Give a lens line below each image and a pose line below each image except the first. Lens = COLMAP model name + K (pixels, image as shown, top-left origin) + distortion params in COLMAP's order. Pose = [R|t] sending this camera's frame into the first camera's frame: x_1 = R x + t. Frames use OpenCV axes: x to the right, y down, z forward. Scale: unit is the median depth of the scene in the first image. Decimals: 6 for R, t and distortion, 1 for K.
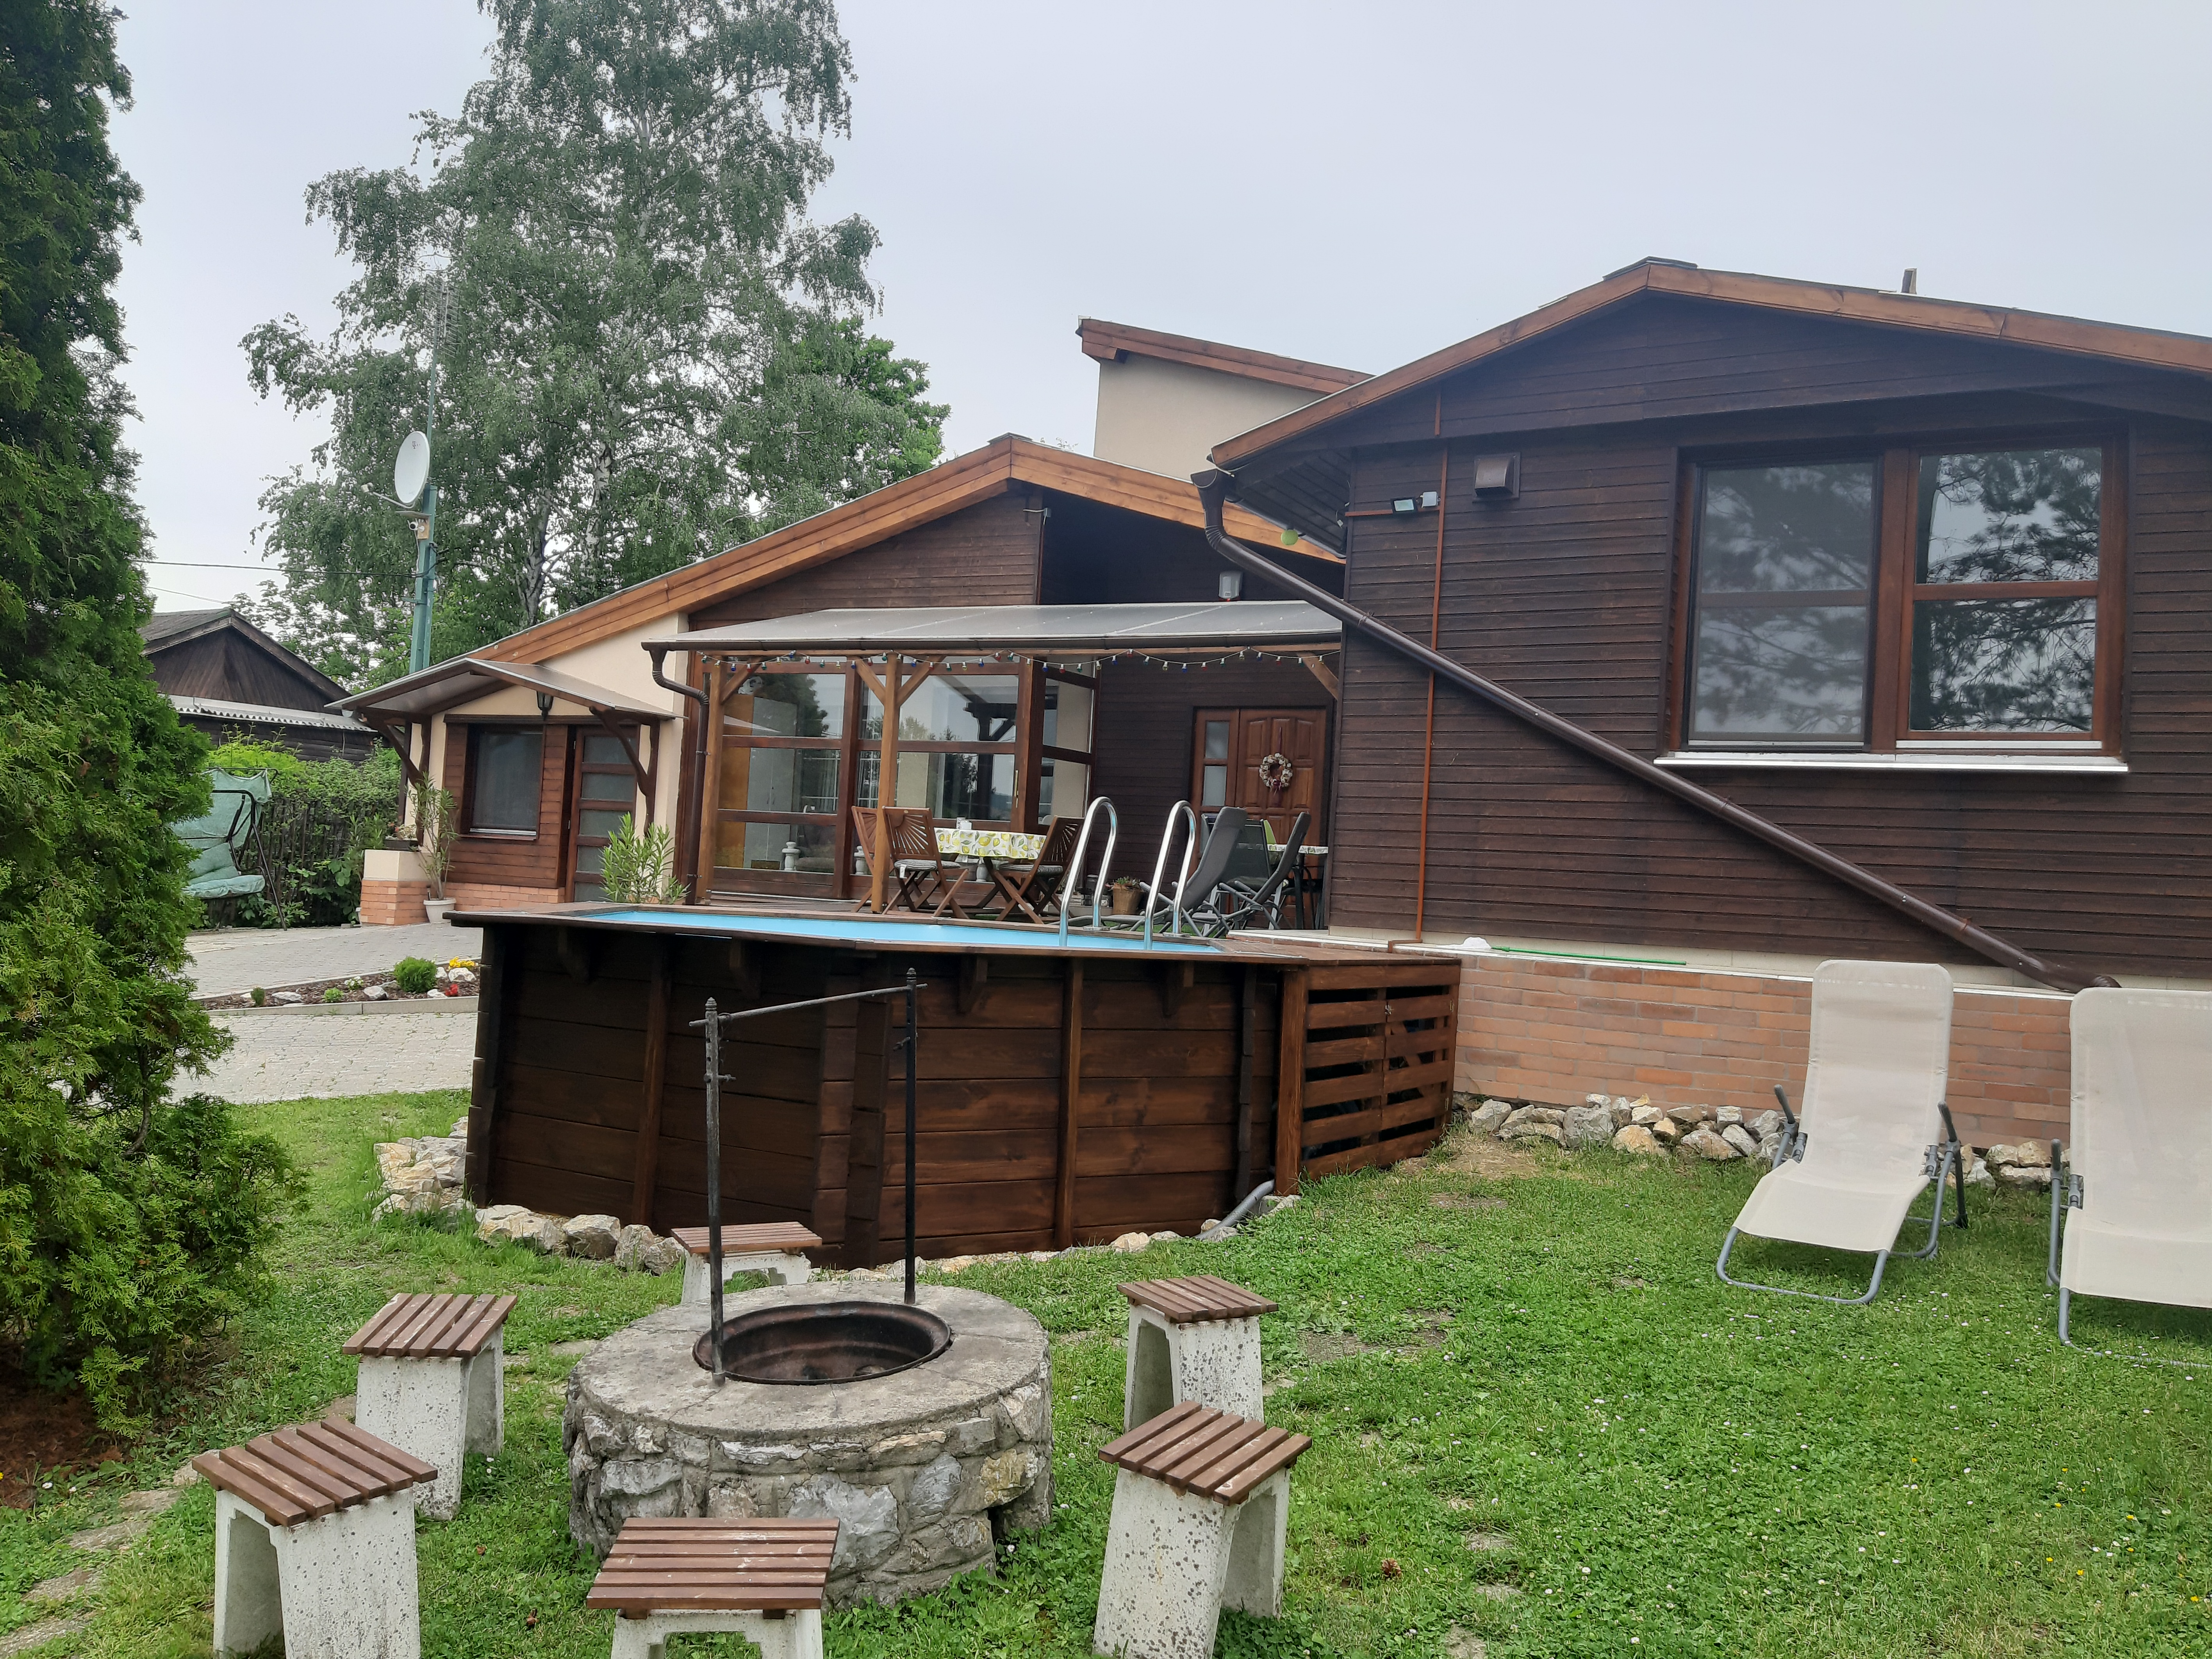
lens RADIAL K [[1786.3, 0, 1106.0], [0, 1786.3, 829.5], [0, 0, 1]] dist [0.051847, -0.123554]
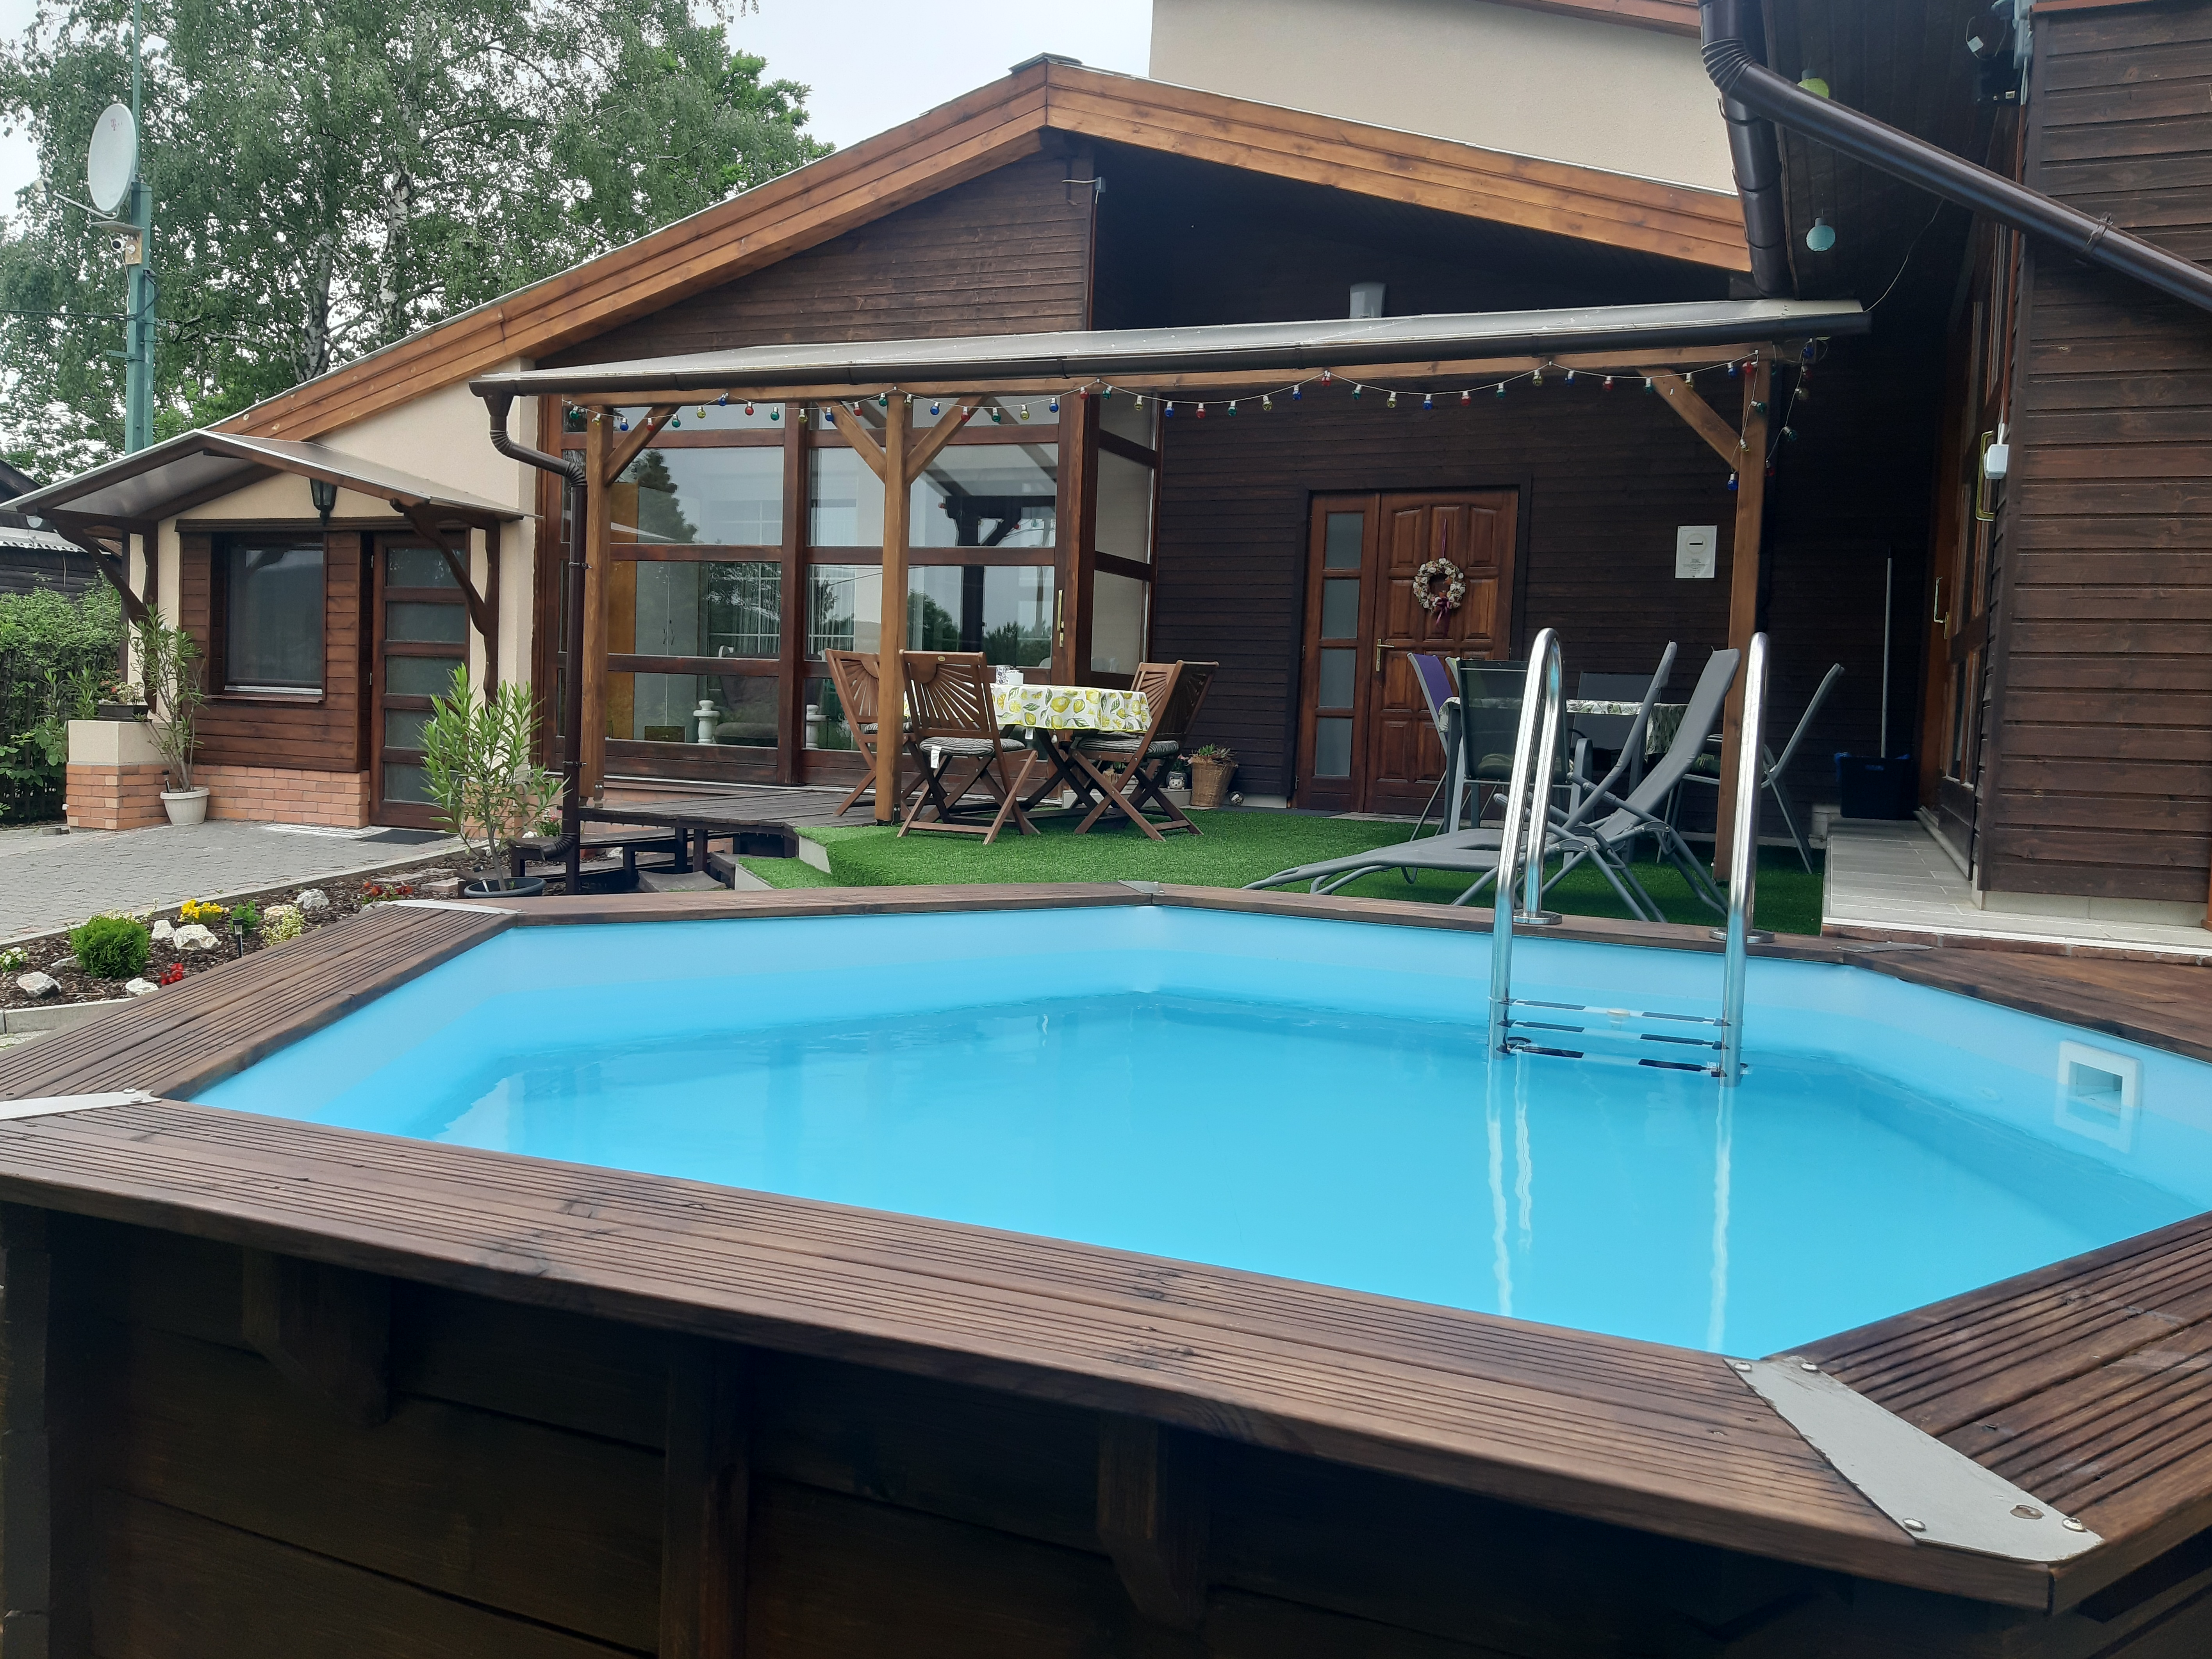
lens RADIAL K [[1772.3, 0, 1106.0], [0, 1772.3, 829.5], [0, 0, 1]] dist [0.062289, -0.131121]
pose [[0.995879, -0.024799, 0.087238, -0.080166], [0.016328, 0.995199, 0.096506, -0.006608], [-0.089212, -0.094683, 0.991502, 0.292040]]
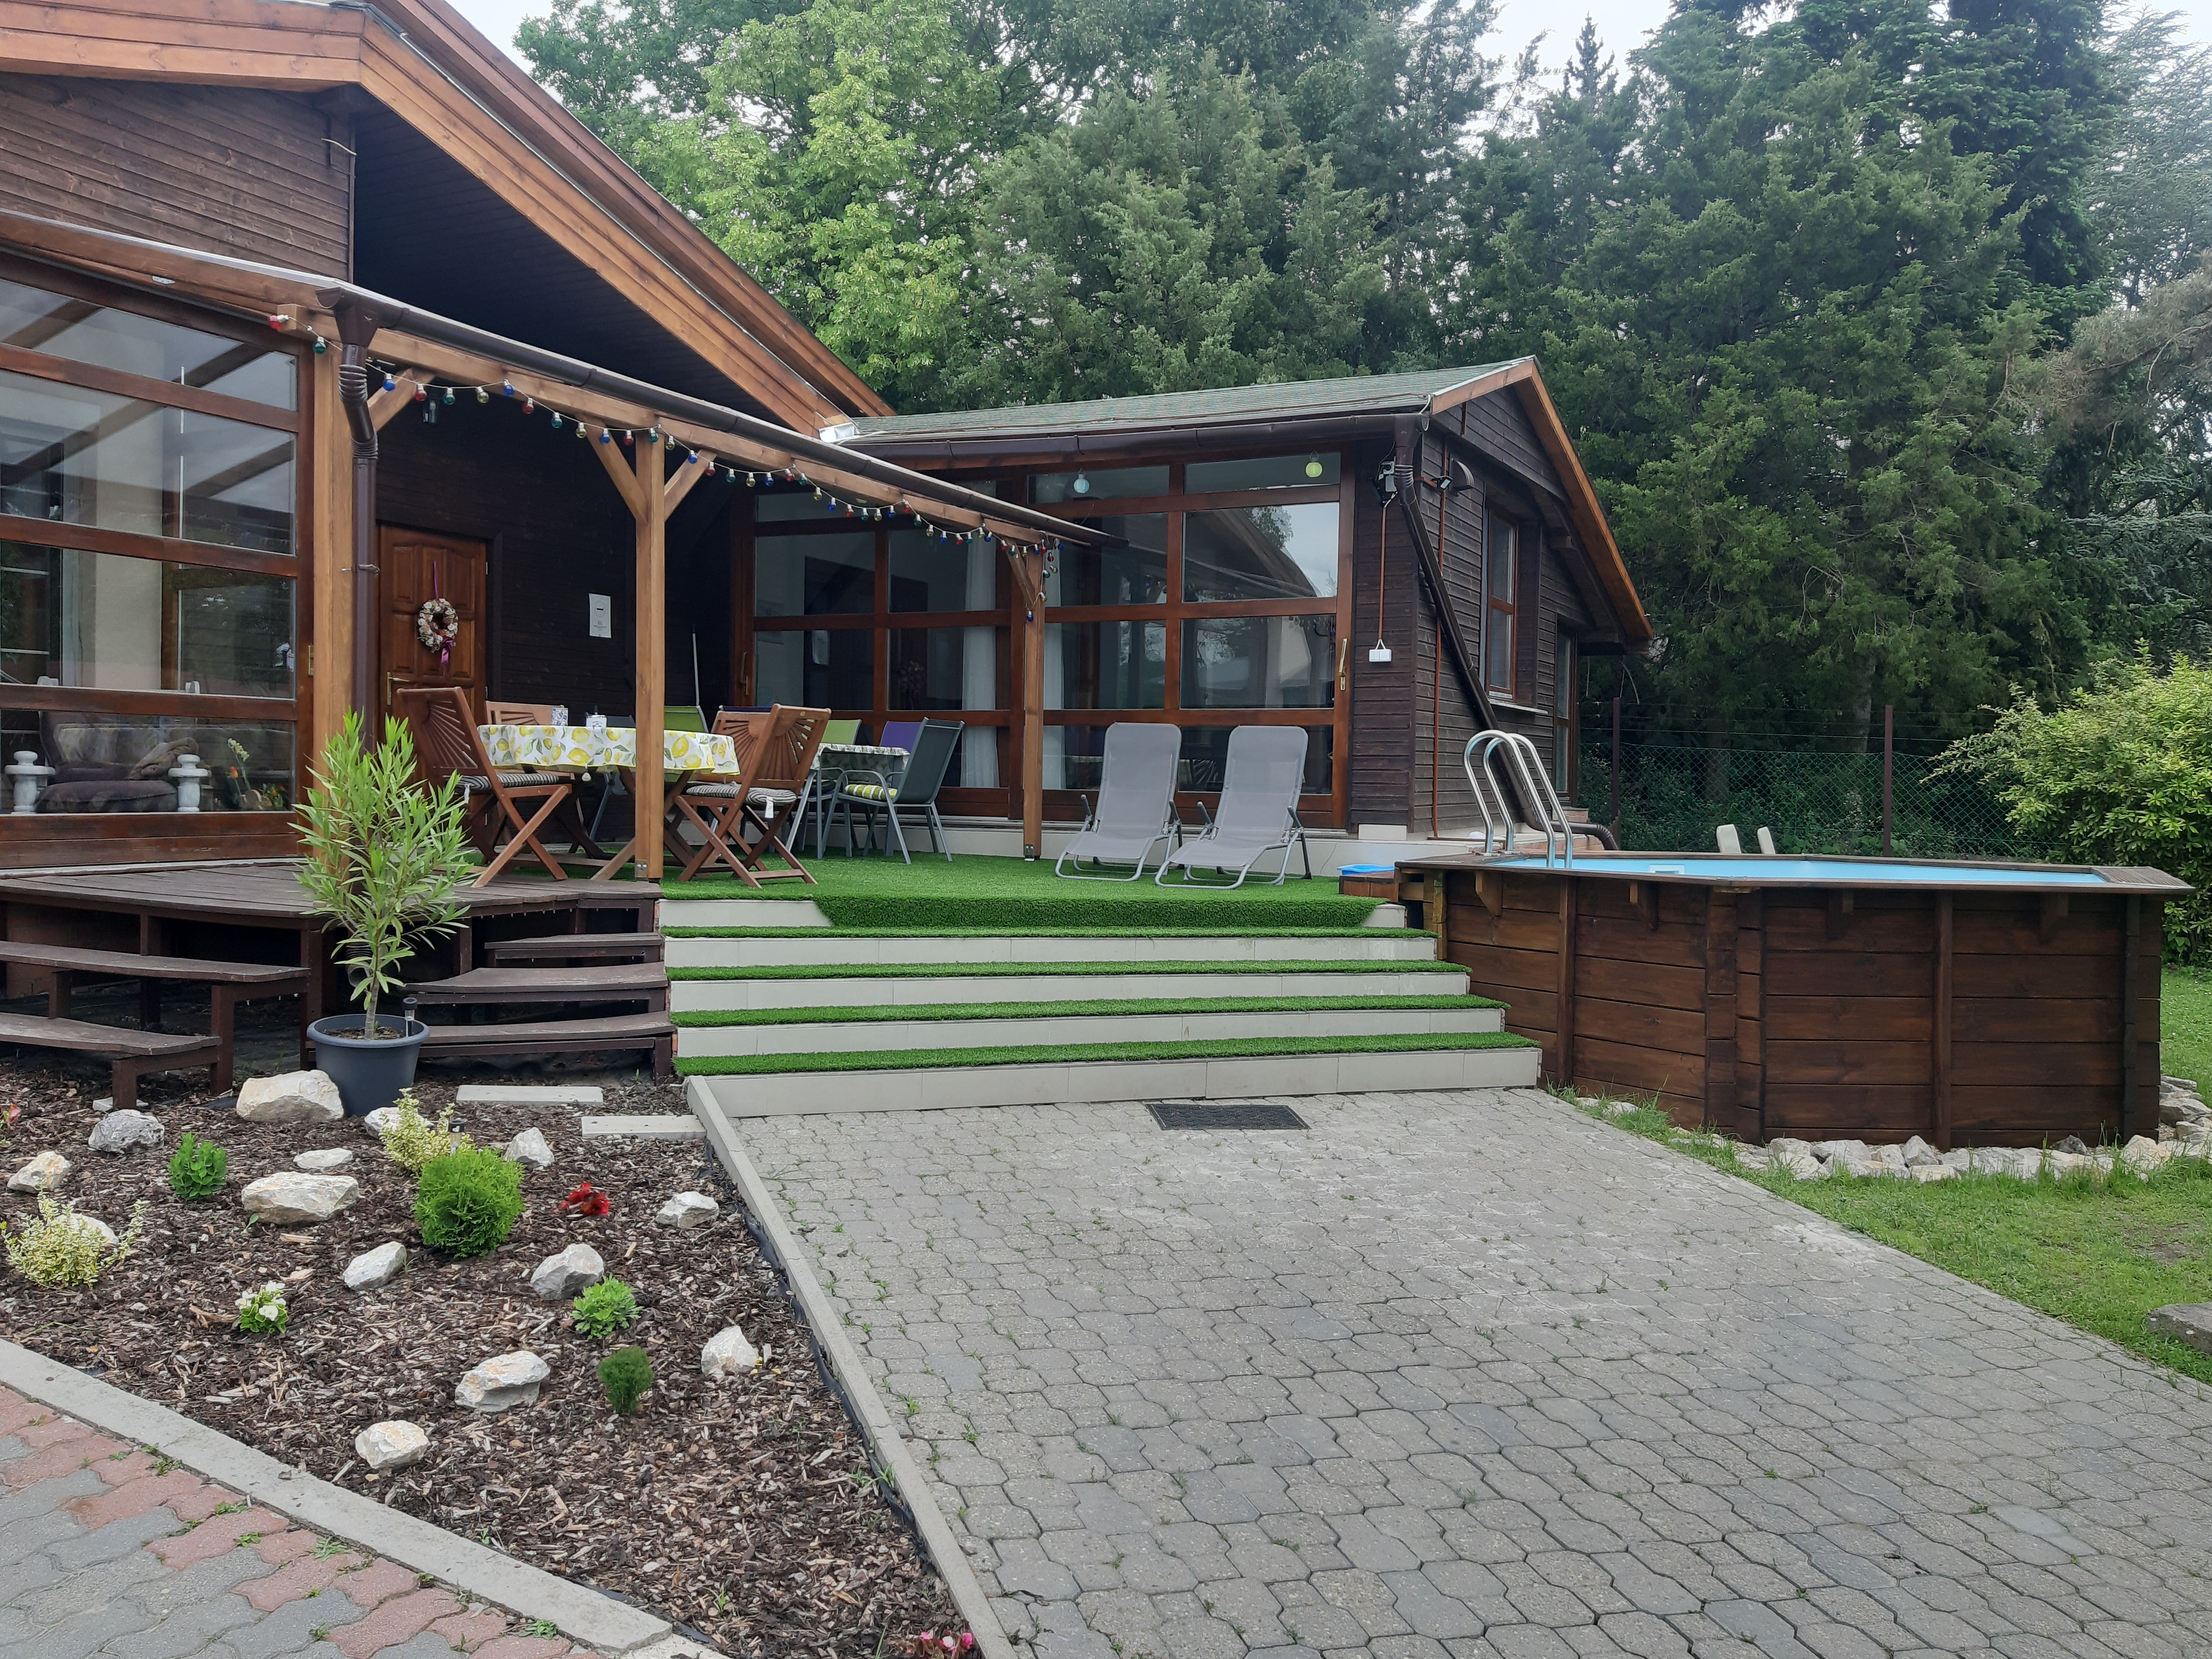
lens RADIAL K [[1772.3, 0, 1106.0], [0, 1772.3, 829.5], [0, 0, 1]] dist [0.062289, -0.131121]
pose [[-0.061391, -0.083596, 0.994607, -0.549217], [-0.048108, 0.995576, 0.080708, -0.018691], [-0.996954, -0.042894, -0.065141, 0.680751]]
